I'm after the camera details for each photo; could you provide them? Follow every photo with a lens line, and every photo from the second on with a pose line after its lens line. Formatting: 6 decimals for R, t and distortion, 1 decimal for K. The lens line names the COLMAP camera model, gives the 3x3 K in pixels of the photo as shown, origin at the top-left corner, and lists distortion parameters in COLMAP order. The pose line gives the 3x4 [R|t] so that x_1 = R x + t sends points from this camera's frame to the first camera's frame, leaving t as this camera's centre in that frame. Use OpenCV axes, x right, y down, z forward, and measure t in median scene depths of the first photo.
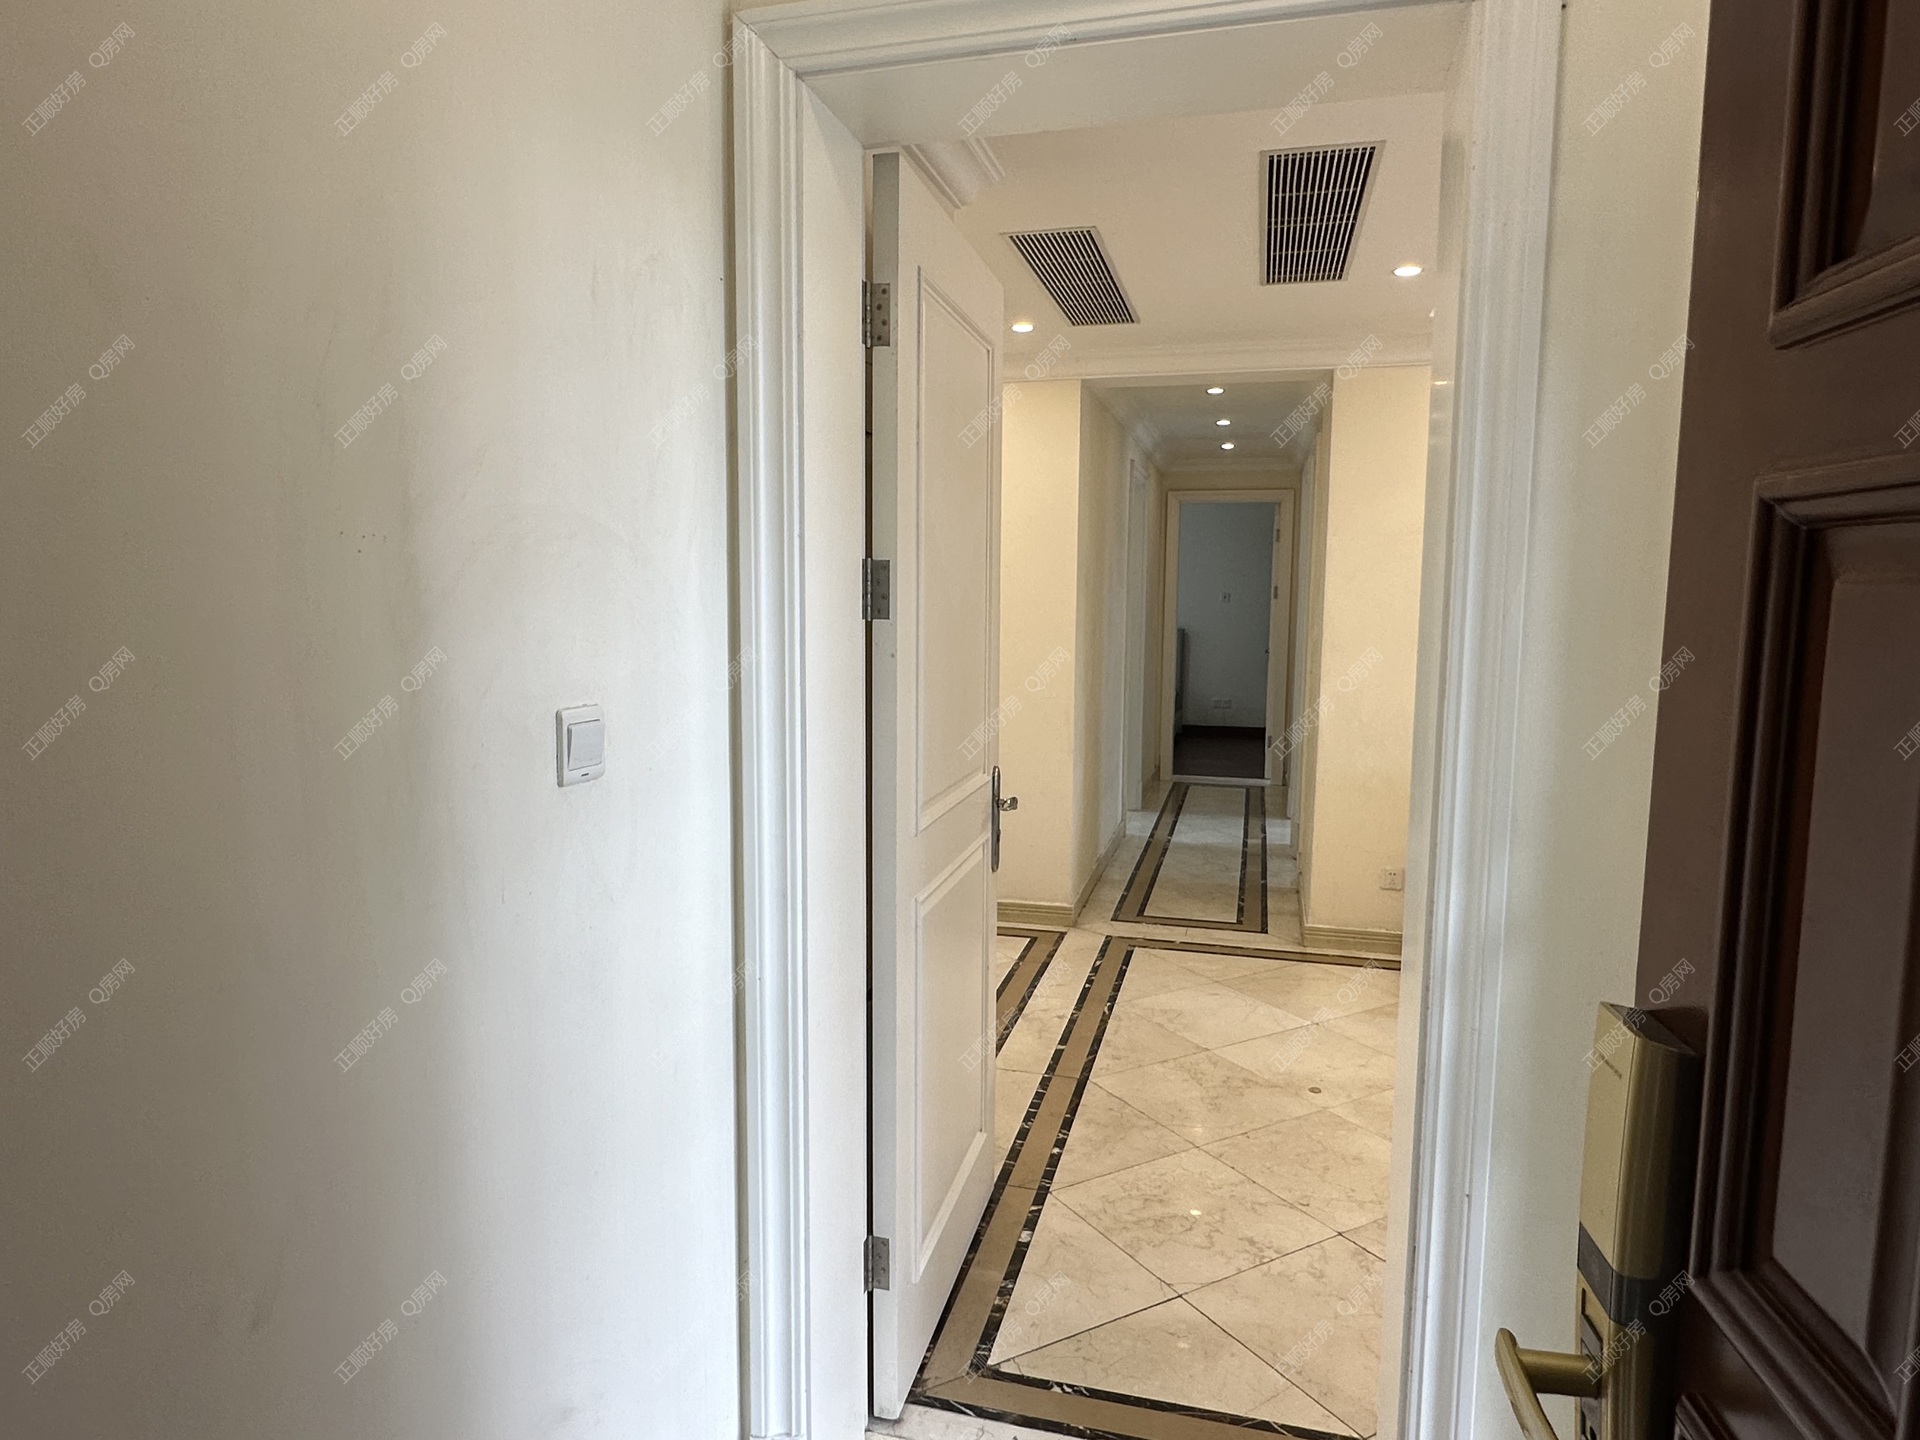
lens RADIAL K [[1171.1, 0, 957.0], [0, 1171.1, 717.2], [0, 0, 1]] dist [-0.003454, -0.003941]
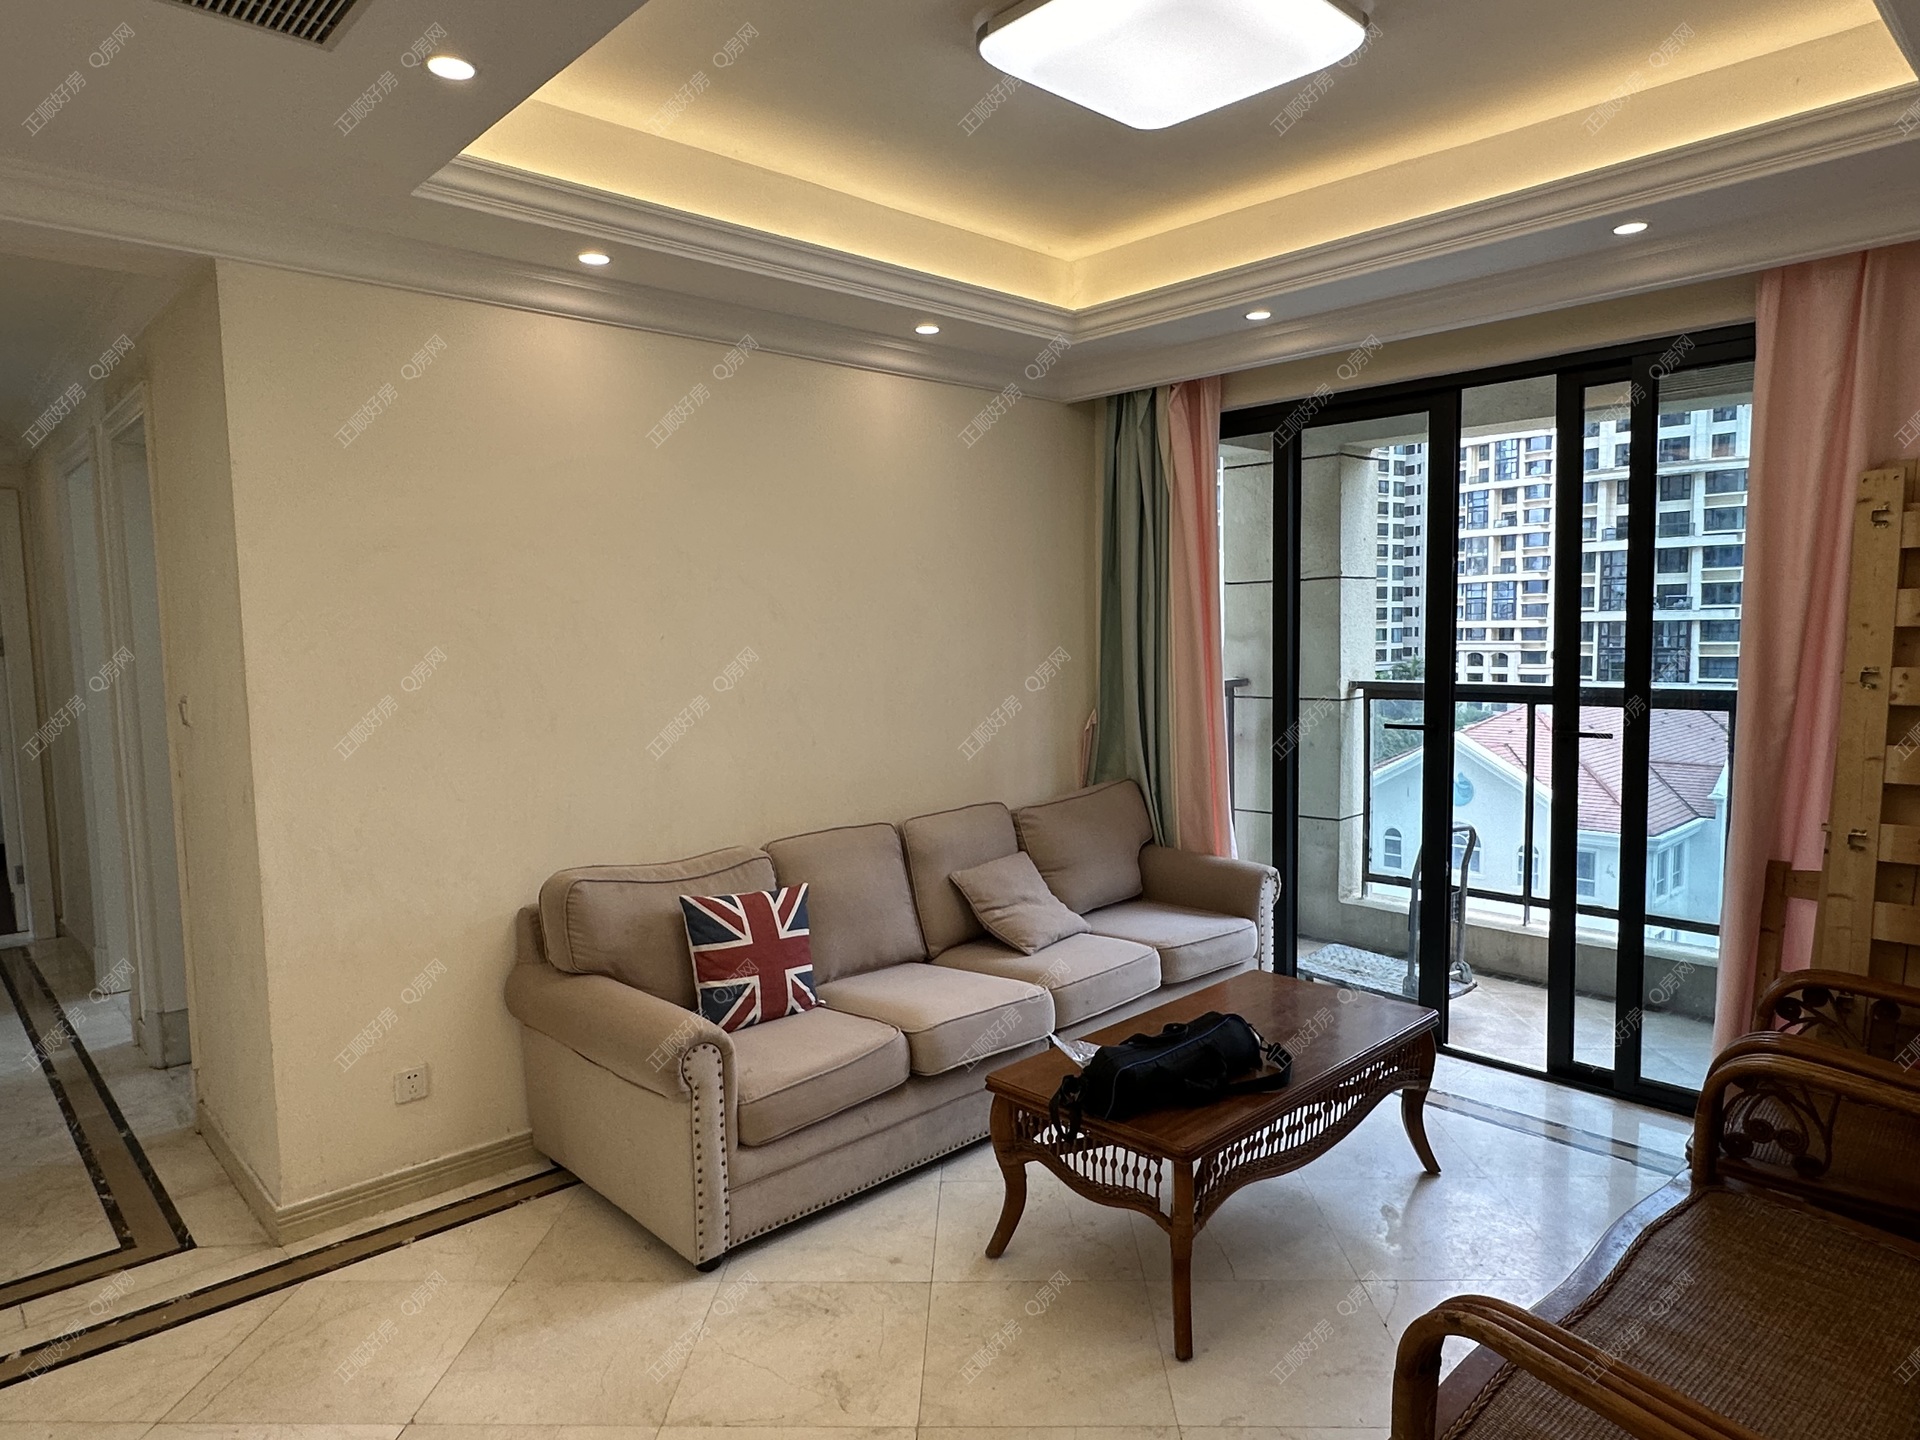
lens RADIAL K [[1171.1, 0, 970.1], [0, 1171.1, 729.5], [0, 0, 1]] dist [-0.003454, -0.003941]
pose [[0.517951, -0.054014, 0.853704, 0.002732], [0.086217, 0.996219, 0.010723, -0.027359], [-0.851055, 0.068050, 0.520649, 0.381034]]
